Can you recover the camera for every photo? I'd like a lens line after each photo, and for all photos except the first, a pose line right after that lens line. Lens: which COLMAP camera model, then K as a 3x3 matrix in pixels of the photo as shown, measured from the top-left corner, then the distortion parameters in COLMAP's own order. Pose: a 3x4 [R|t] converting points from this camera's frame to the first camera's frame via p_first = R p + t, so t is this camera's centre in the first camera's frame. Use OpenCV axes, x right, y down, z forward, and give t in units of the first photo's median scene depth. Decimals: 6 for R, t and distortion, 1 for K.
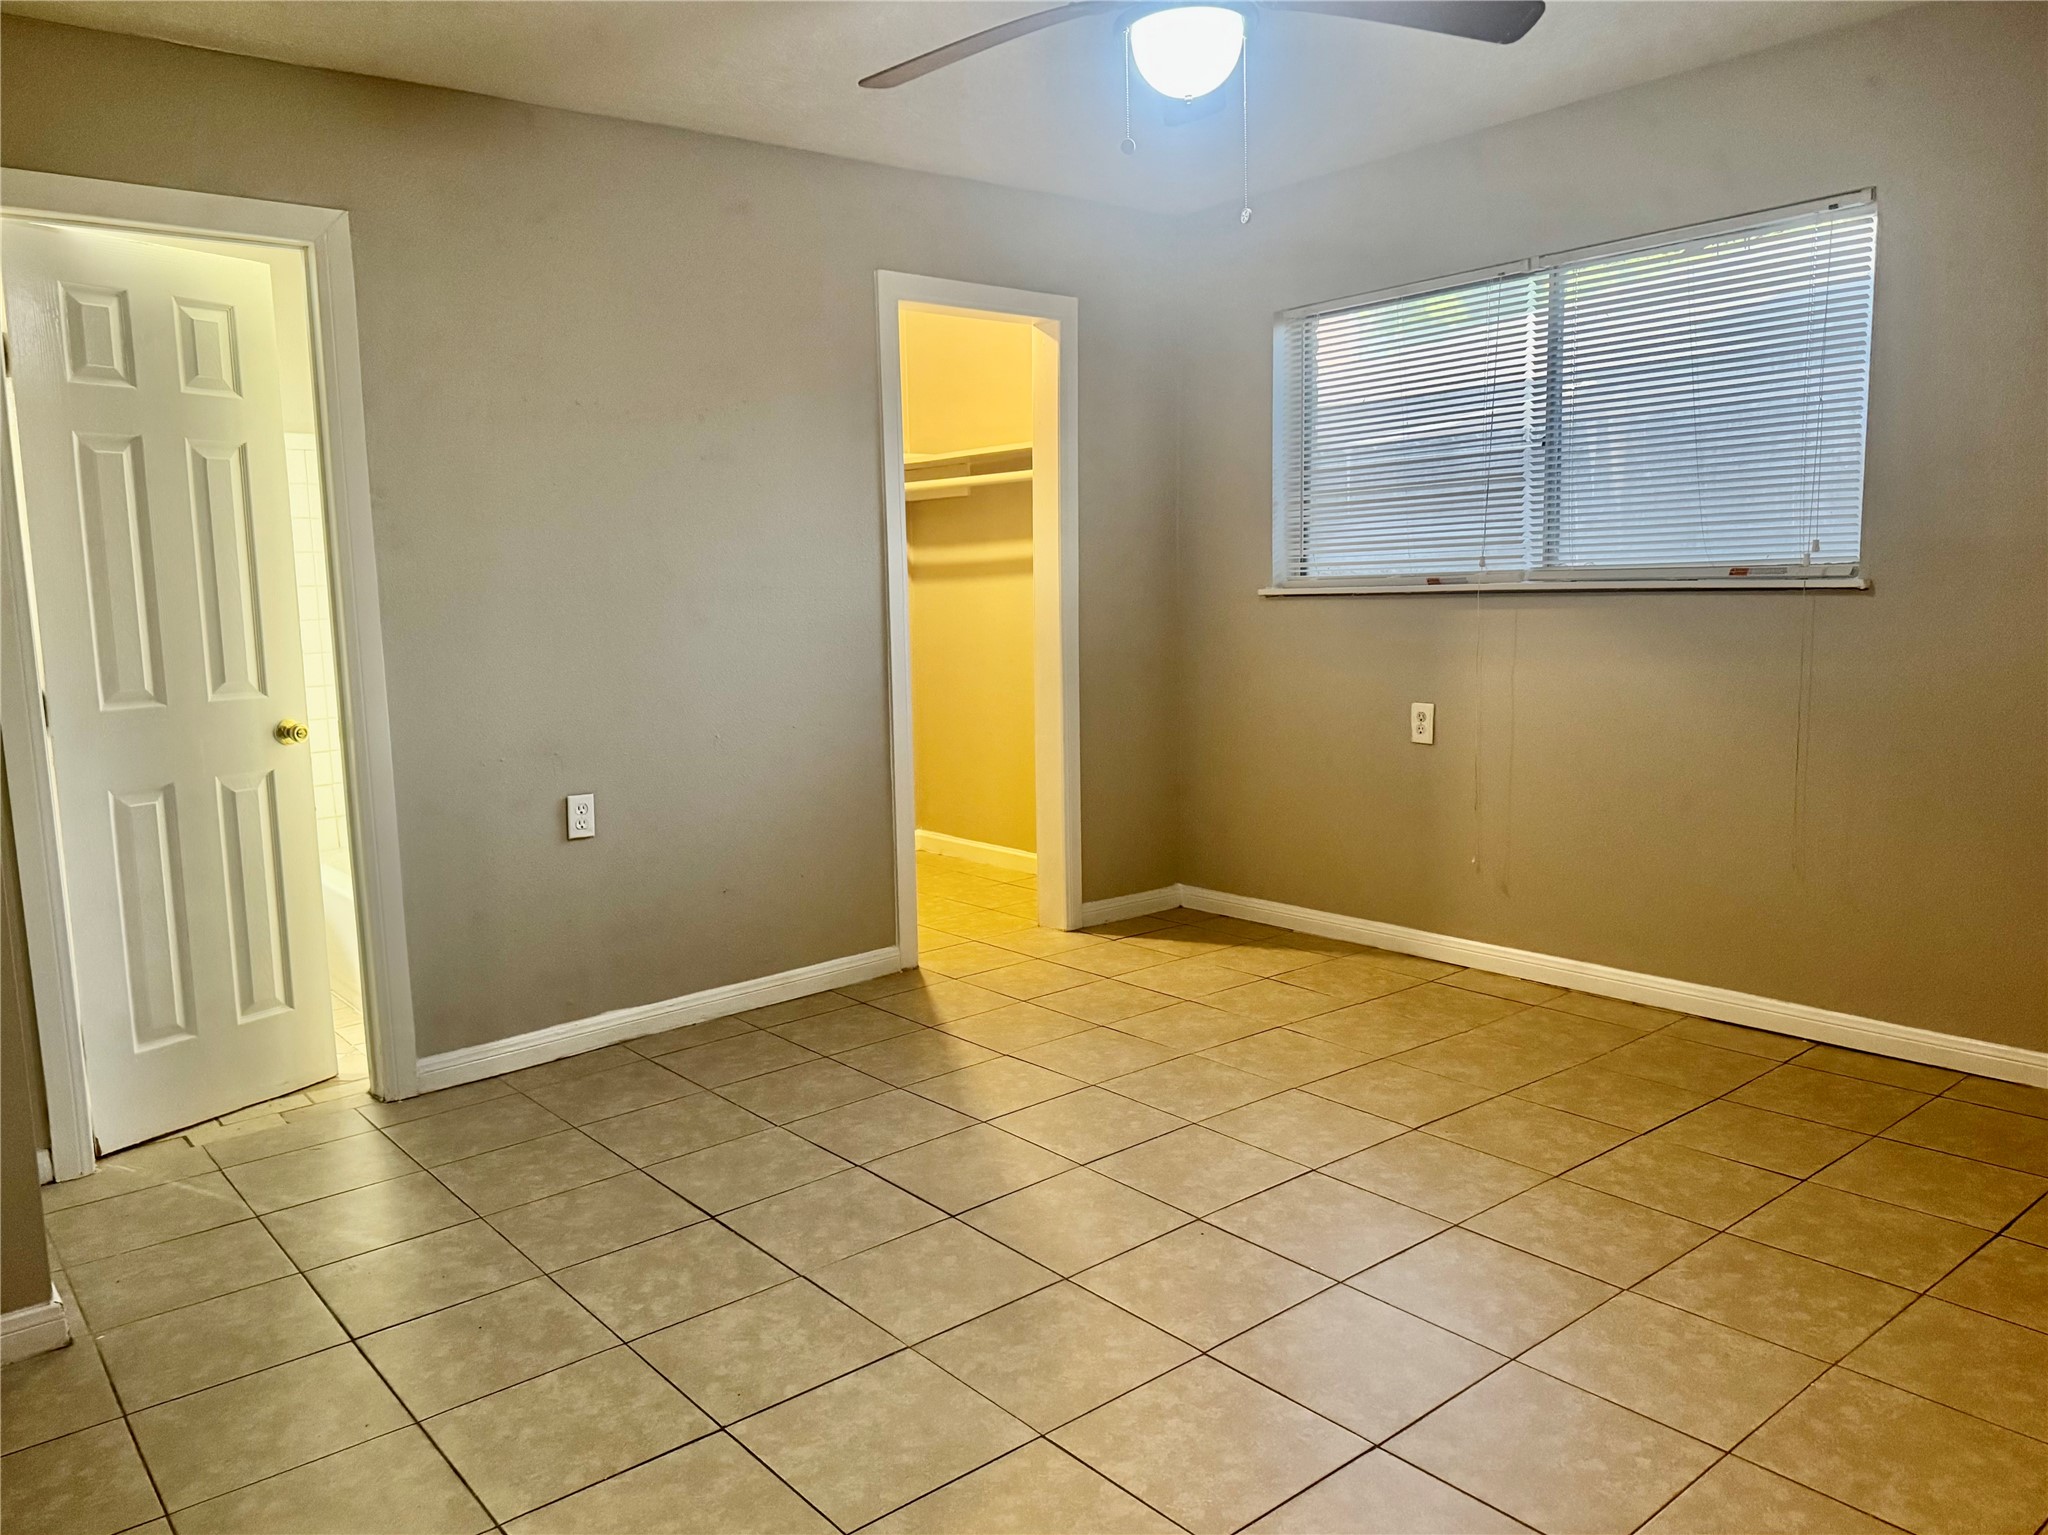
lens RADIAL K [[1489.1, 0, 1026.1], [0, 1489.1, 757.0], [0, 0, 1]] dist [0.065117, -0.086927]
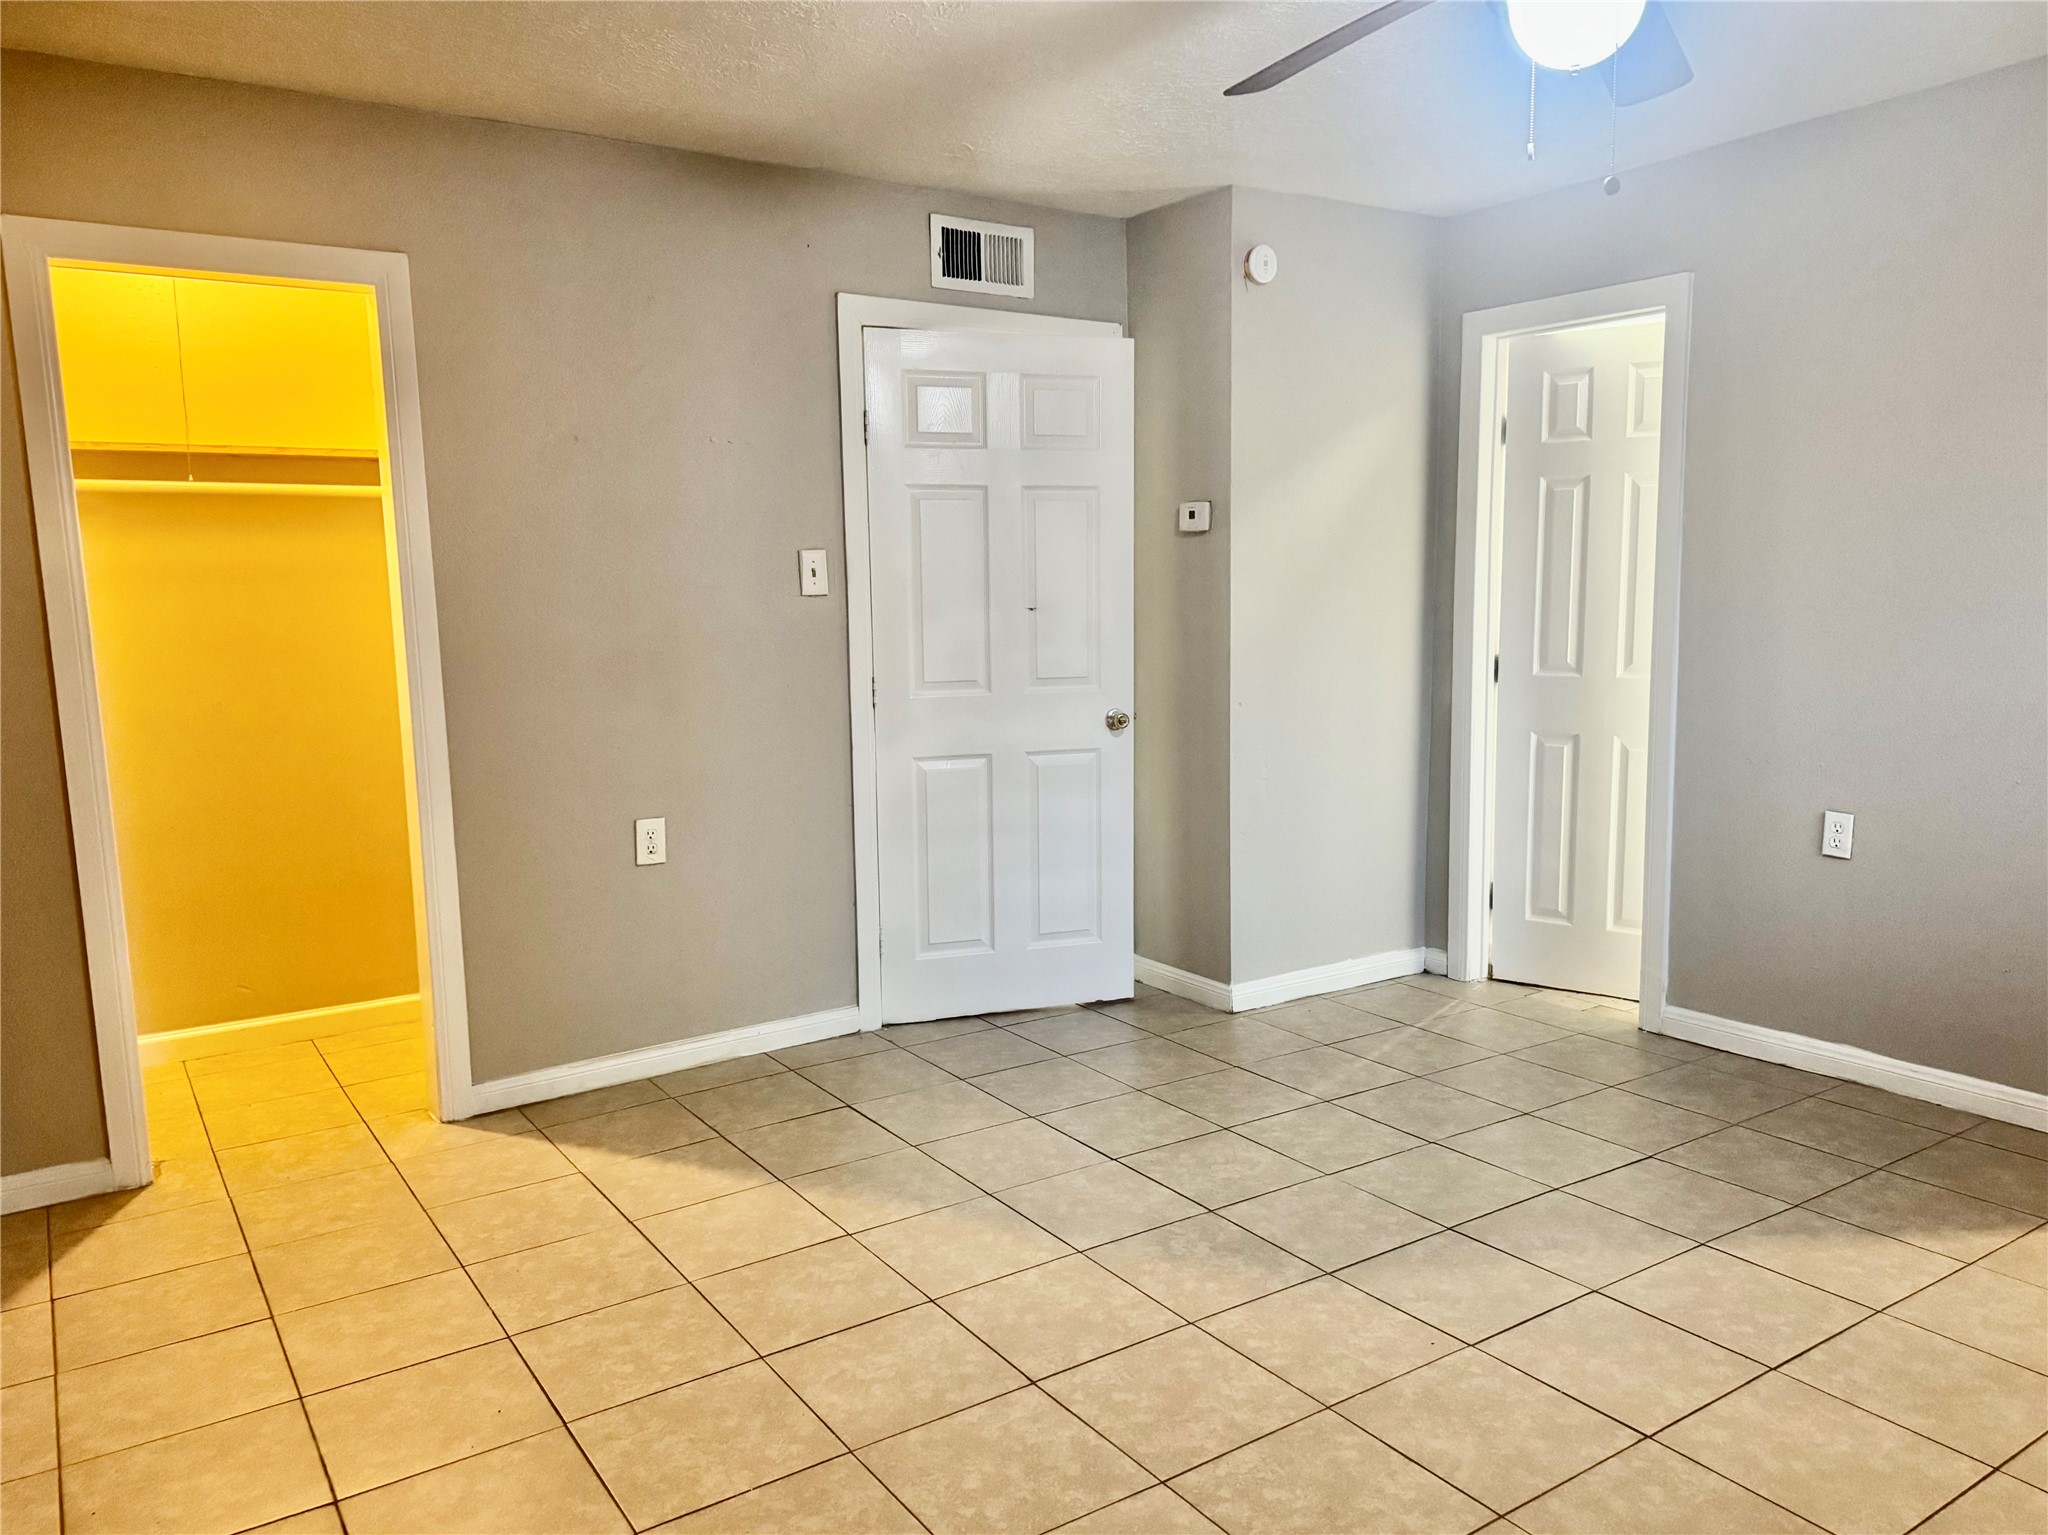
lens RADIAL K [[1489.1, 0, 1036.3], [0, 1489.1, 770.3], [0, 0, 1]] dist [0.065117, -0.086927]
pose [[-0.113127, 0.151104, -0.982023, 0.829805], [-0.107755, 0.980673, 0.163310, -0.122074], [0.987720, 0.124292, -0.094659, 0.678321]]
